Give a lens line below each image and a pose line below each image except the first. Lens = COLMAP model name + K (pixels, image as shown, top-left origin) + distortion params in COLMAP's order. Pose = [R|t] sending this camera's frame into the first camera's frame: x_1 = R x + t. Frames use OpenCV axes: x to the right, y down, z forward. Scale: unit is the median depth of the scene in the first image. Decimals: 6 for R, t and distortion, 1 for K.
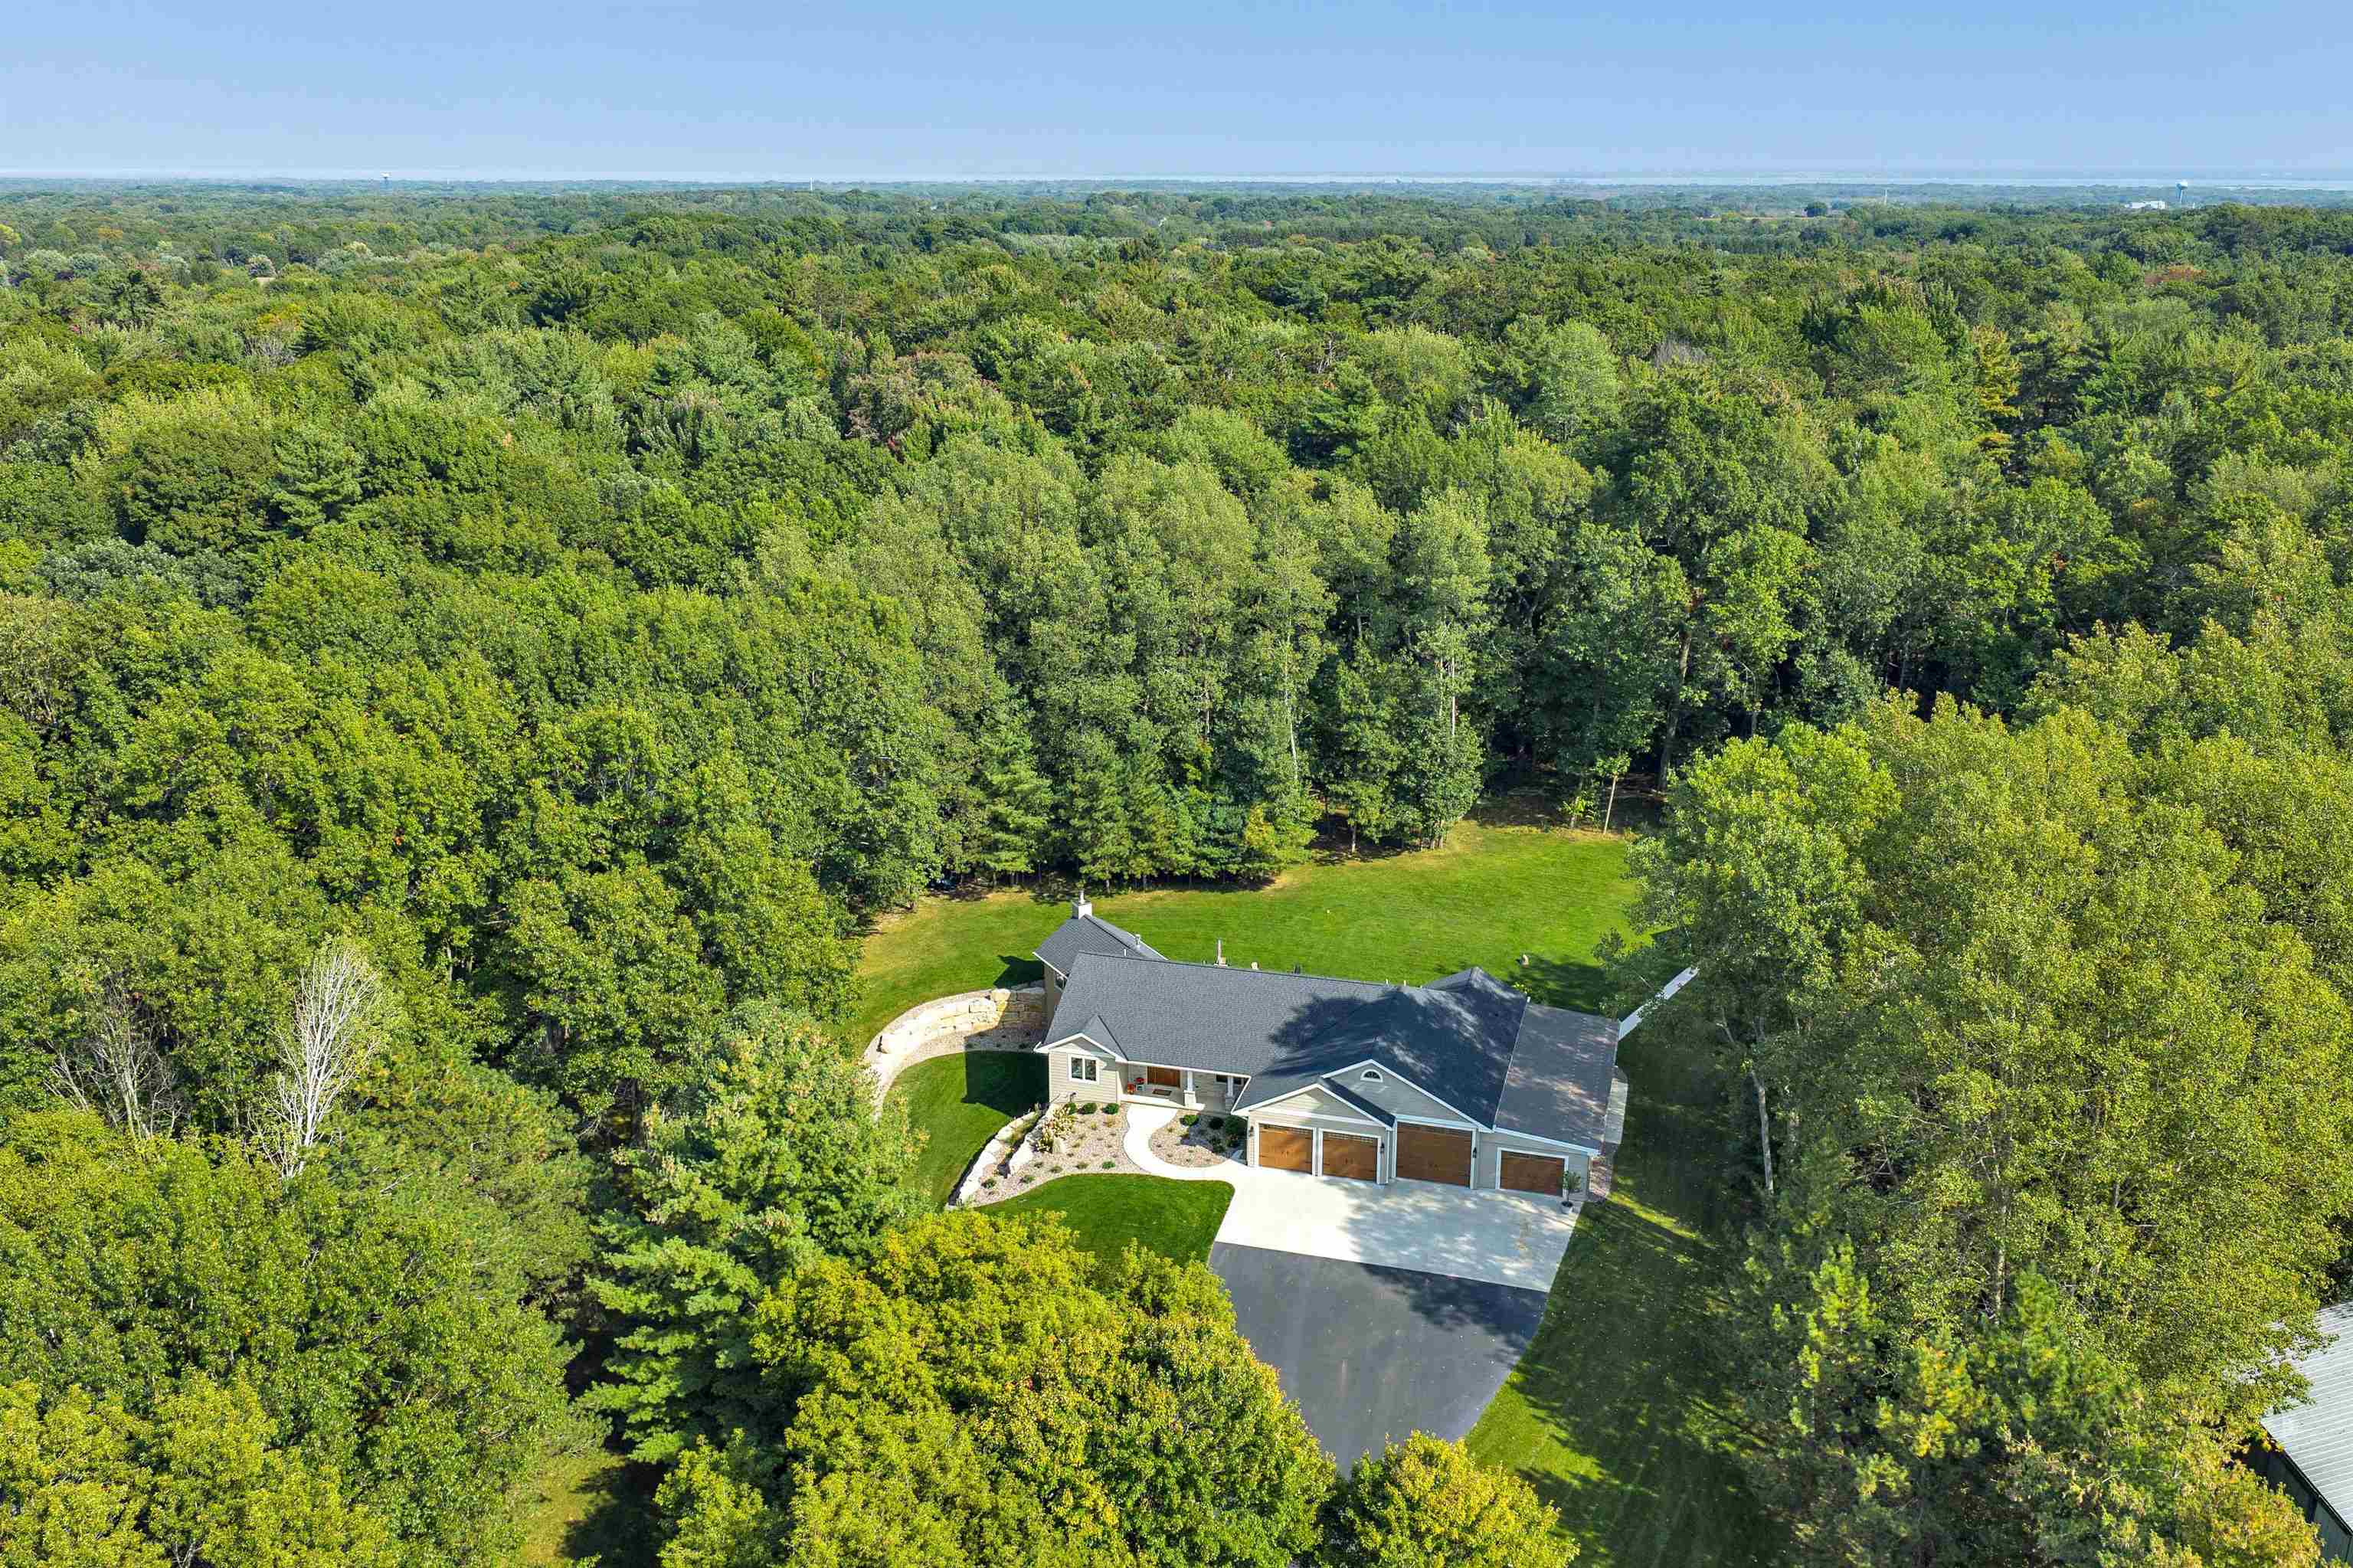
lens RADIAL K [[1946.3, 0, 1182.0], [0, 1946.3, 788.0], [0, 0, 1]] dist [0.000563, -0.008142]
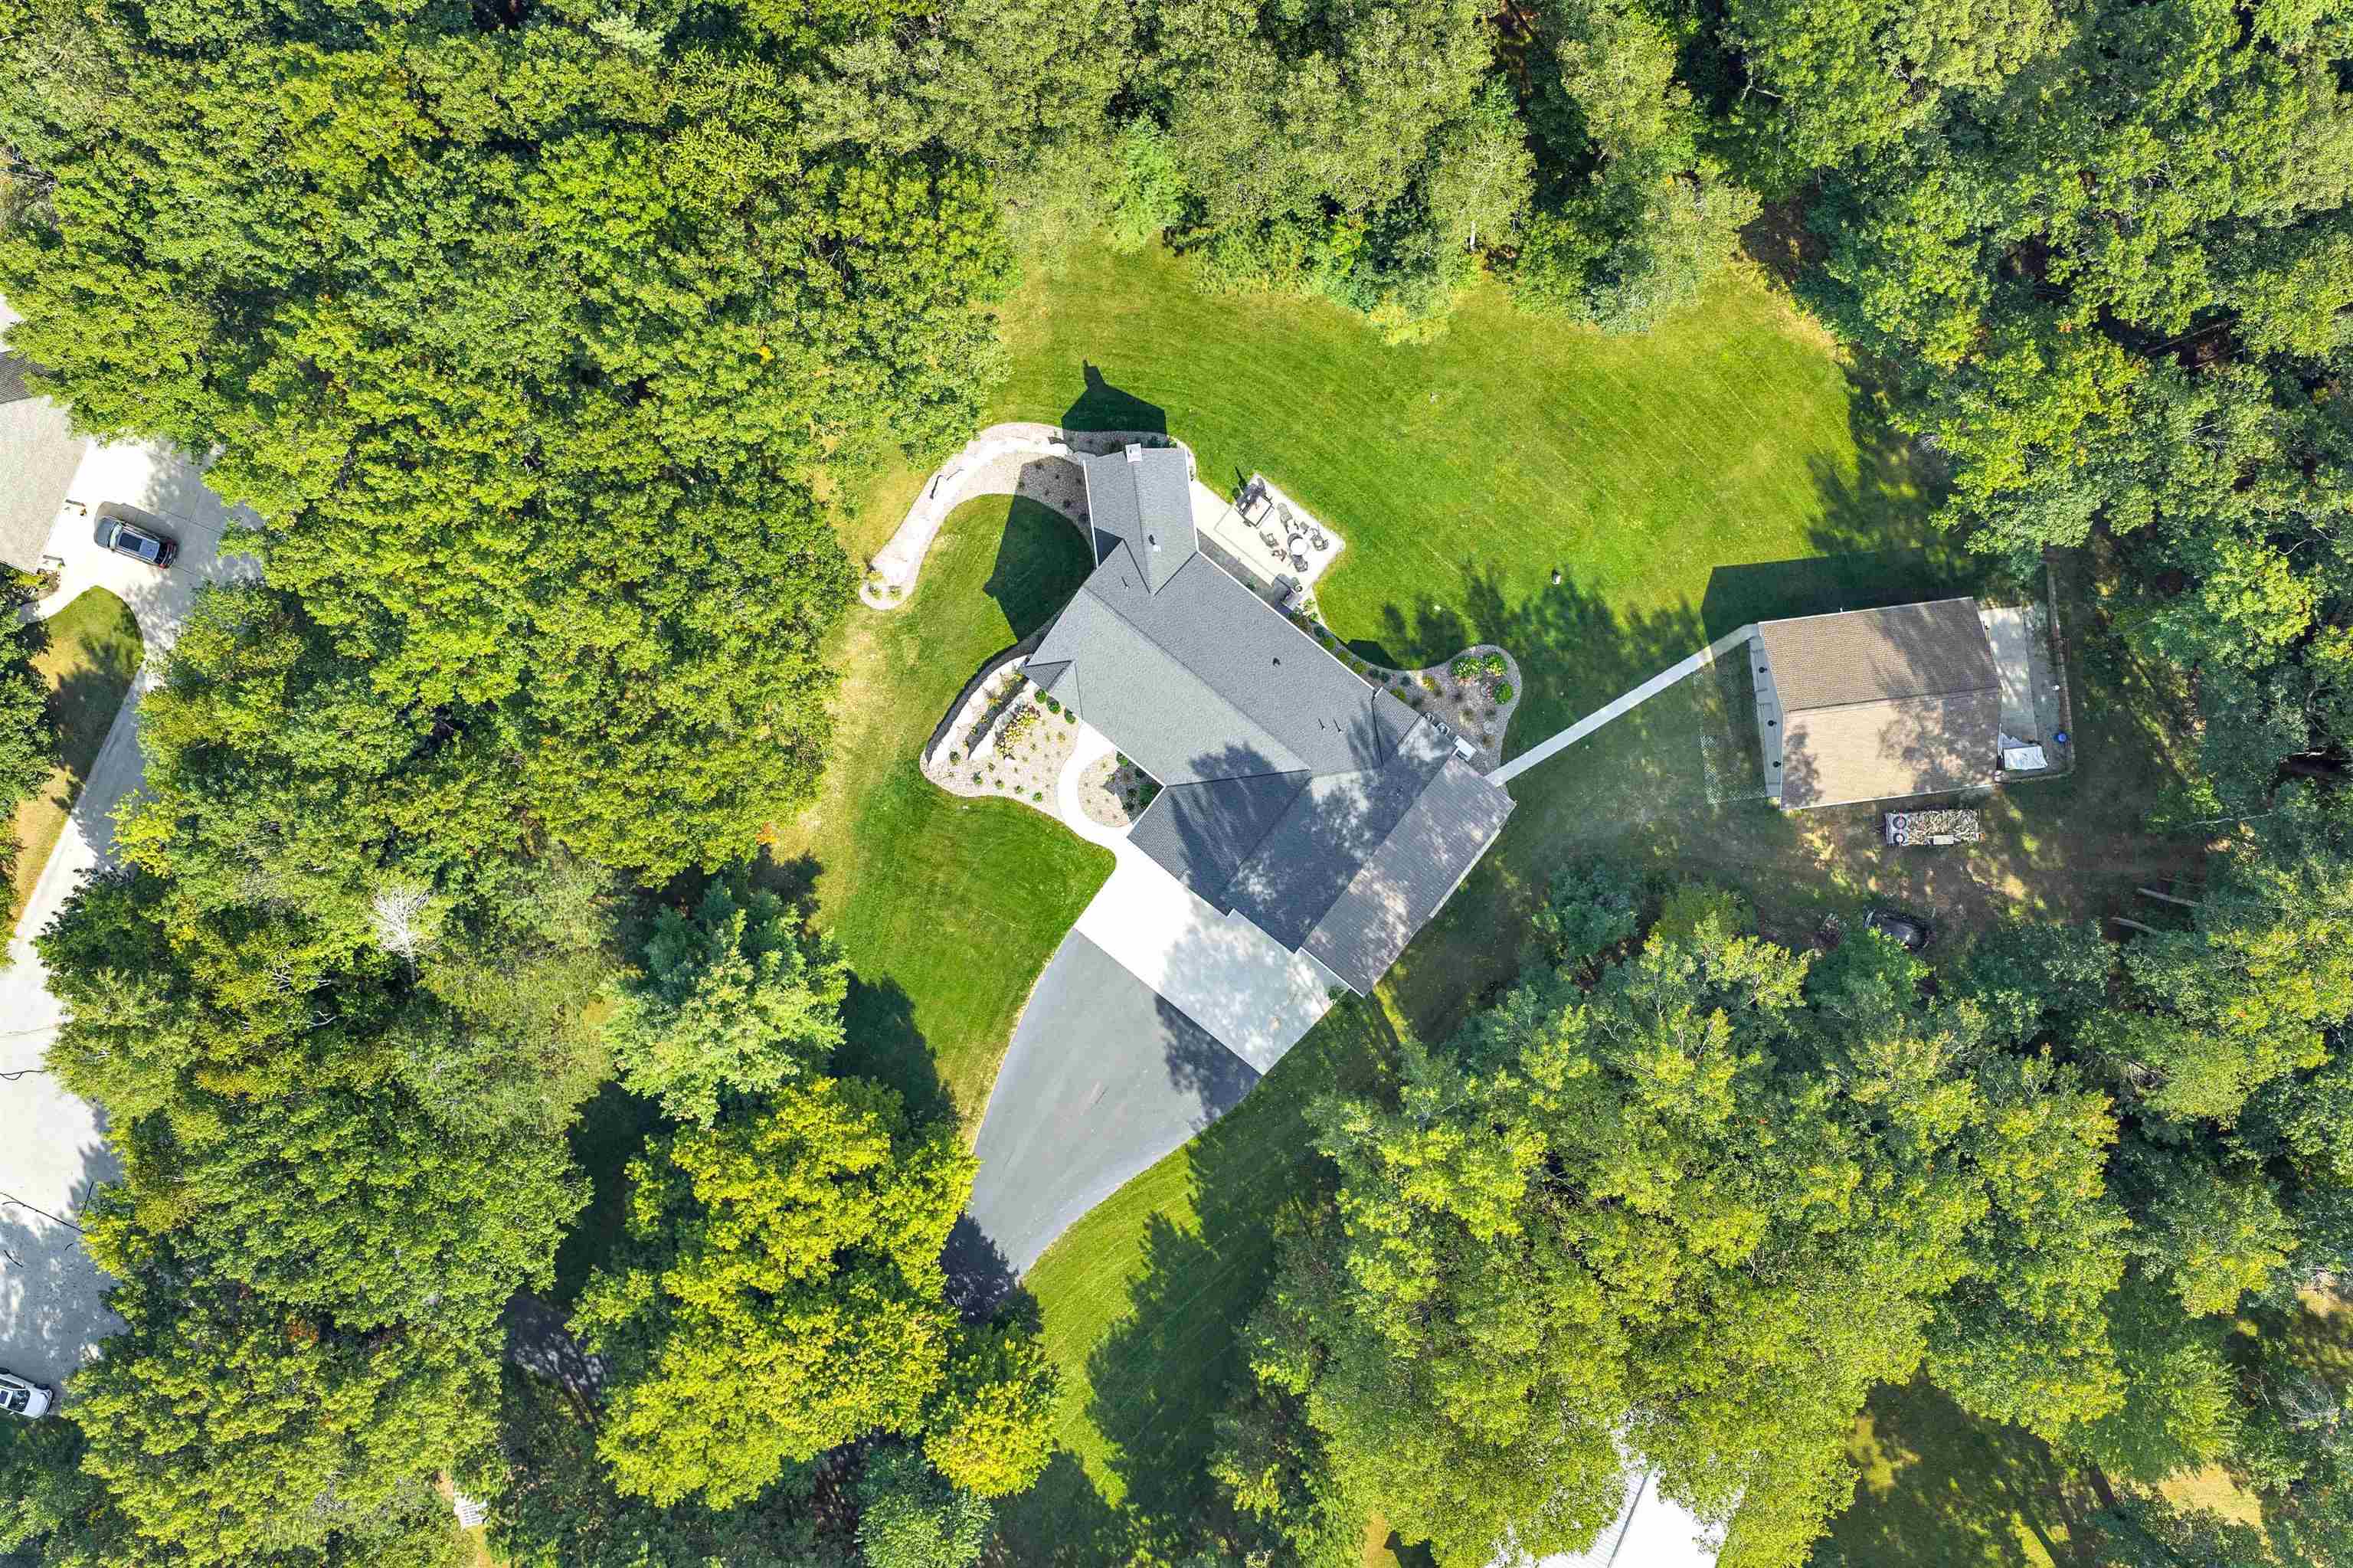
lens RADIAL K [[1946.3, 0, 1173.9], [0, 1946.3, 786.4], [0, 0, 1]] dist [0.000563, -0.008142]
pose [[0.922679, 0.385466, -0.008887, 0.052311], [-0.101560, 0.265208, 0.958828, -1.027588], [0.371953, -0.883788, 0.283850, 0.672073]]
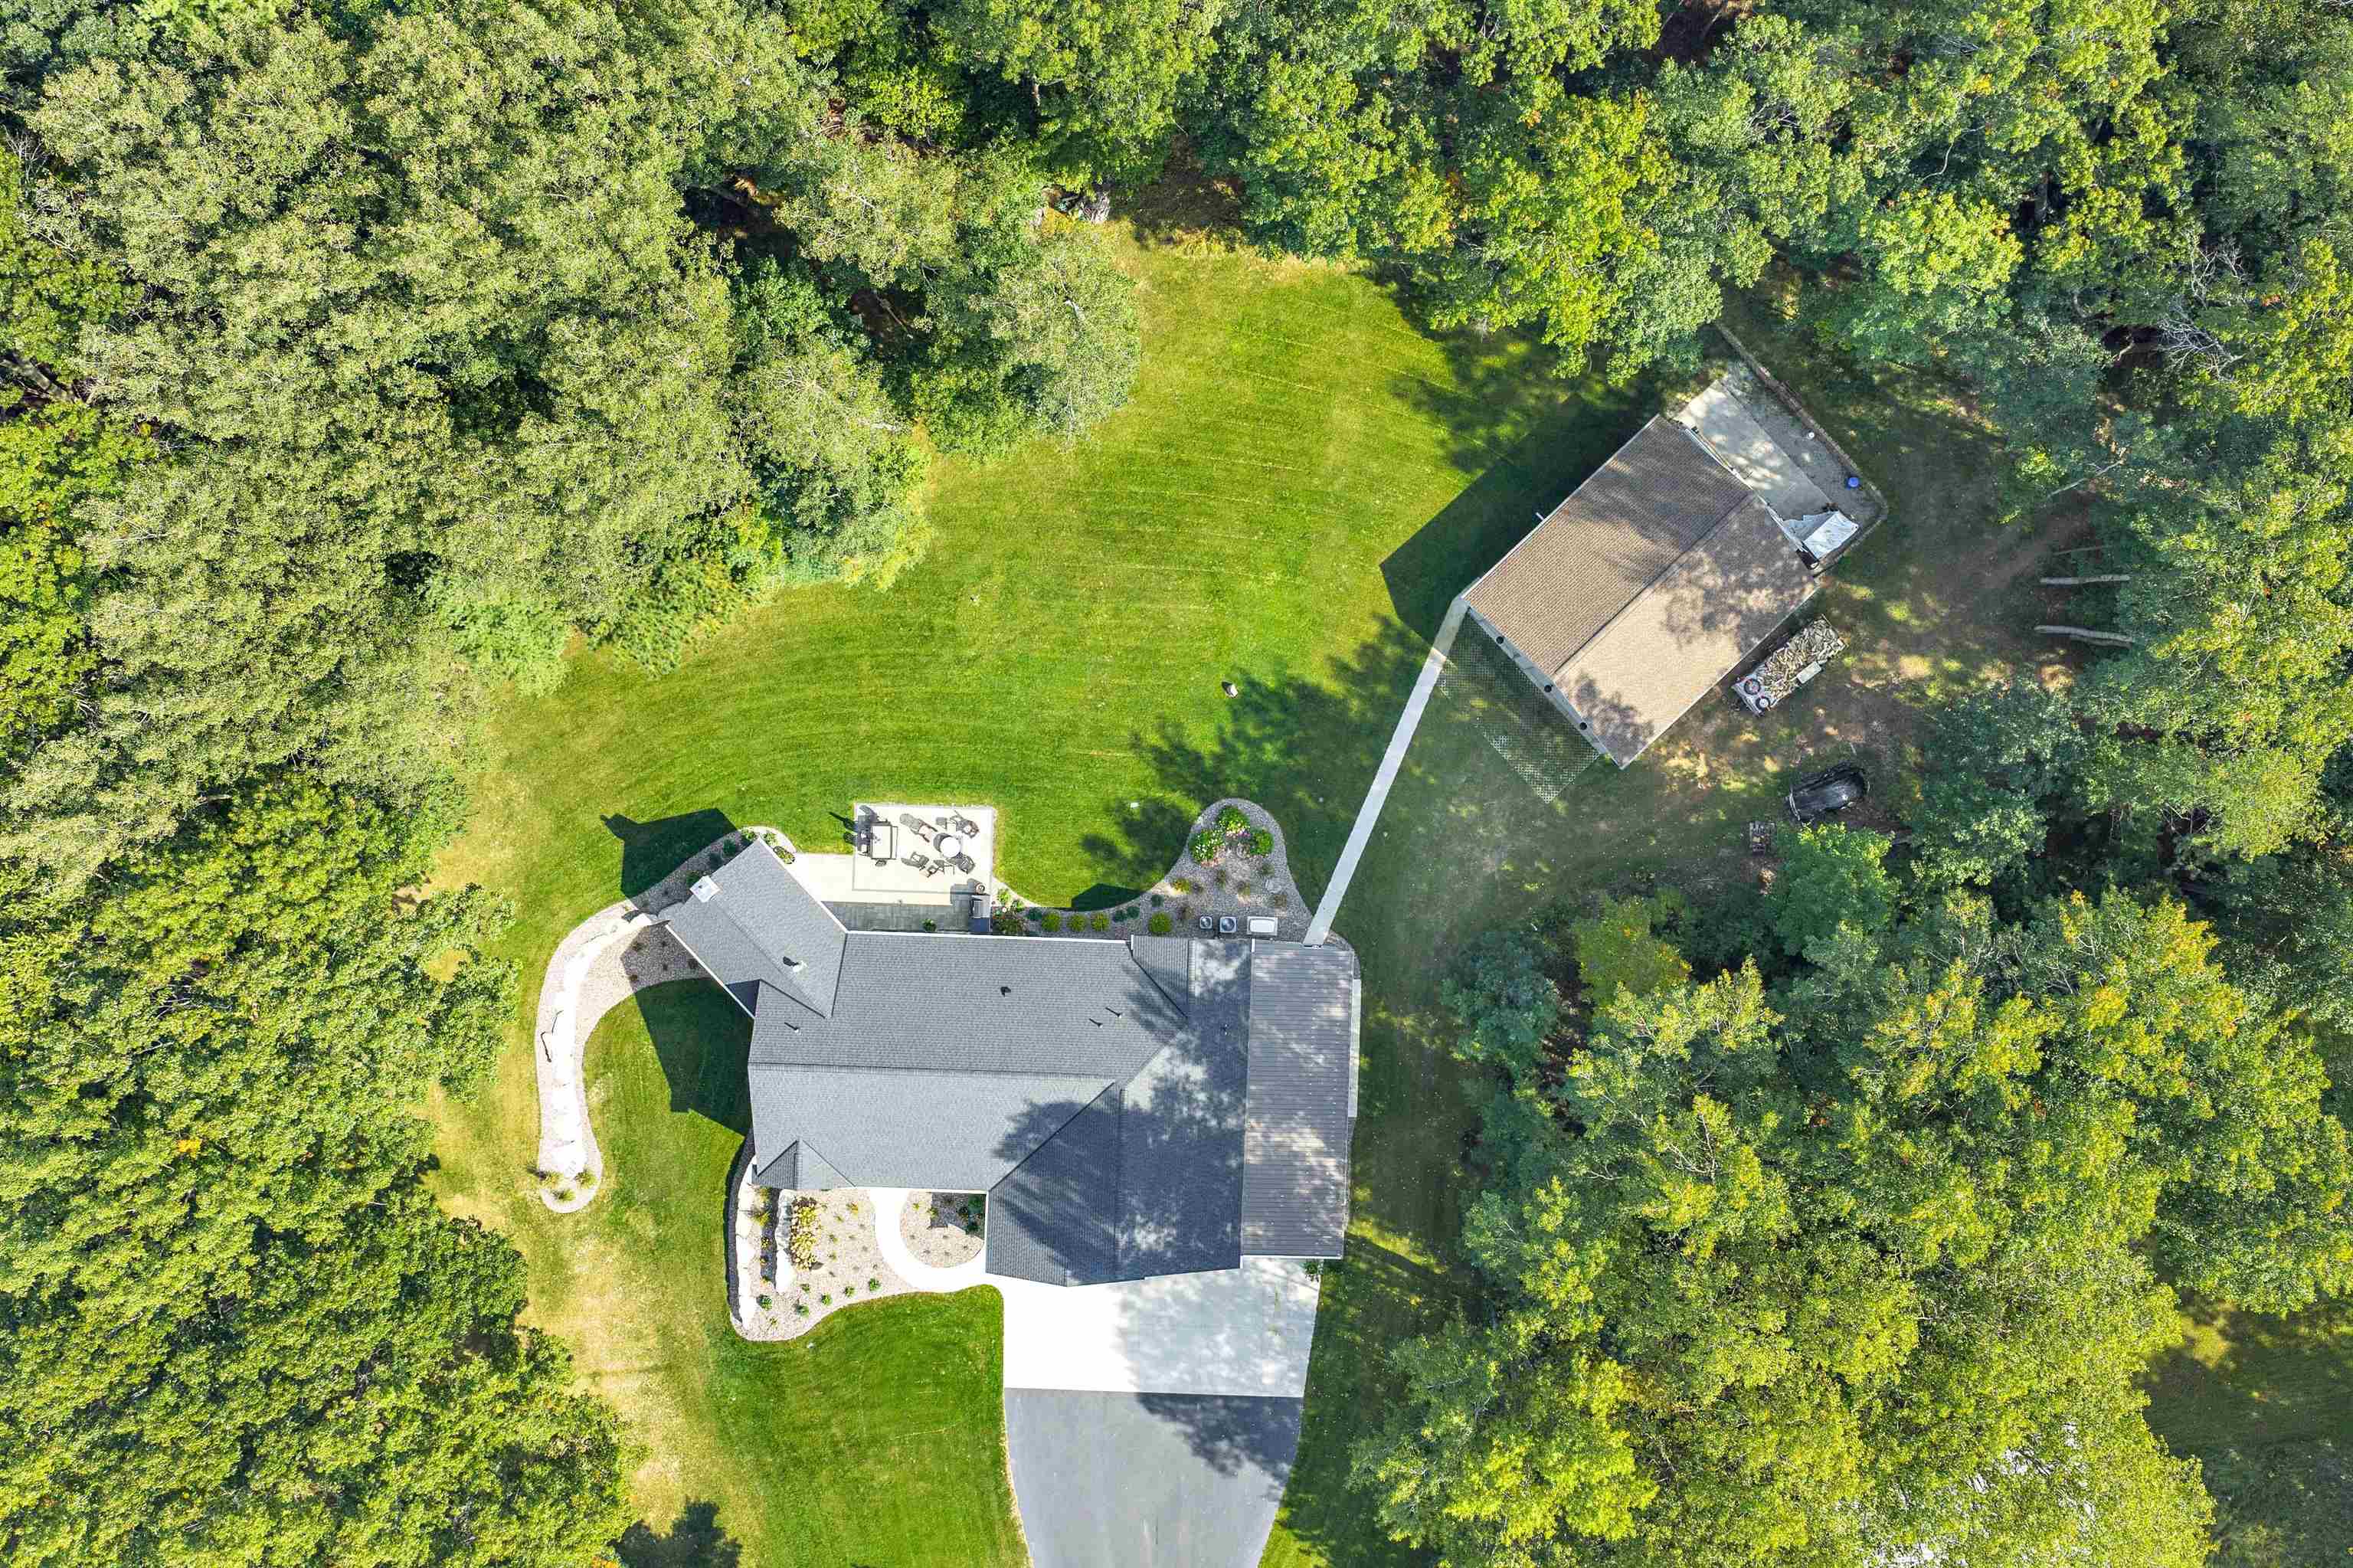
lens RADIAL K [[1946.3, 0, 1181.2], [0, 1946.3, 781.3], [0, 0, 1]] dist [0.000563, -0.008142]
pose [[0.972375, -0.233265, -0.008605, 0.189287], [0.075539, 0.279578, 0.957147, -0.843855], [-0.220864, -0.931356, 0.289475, 0.906327]]
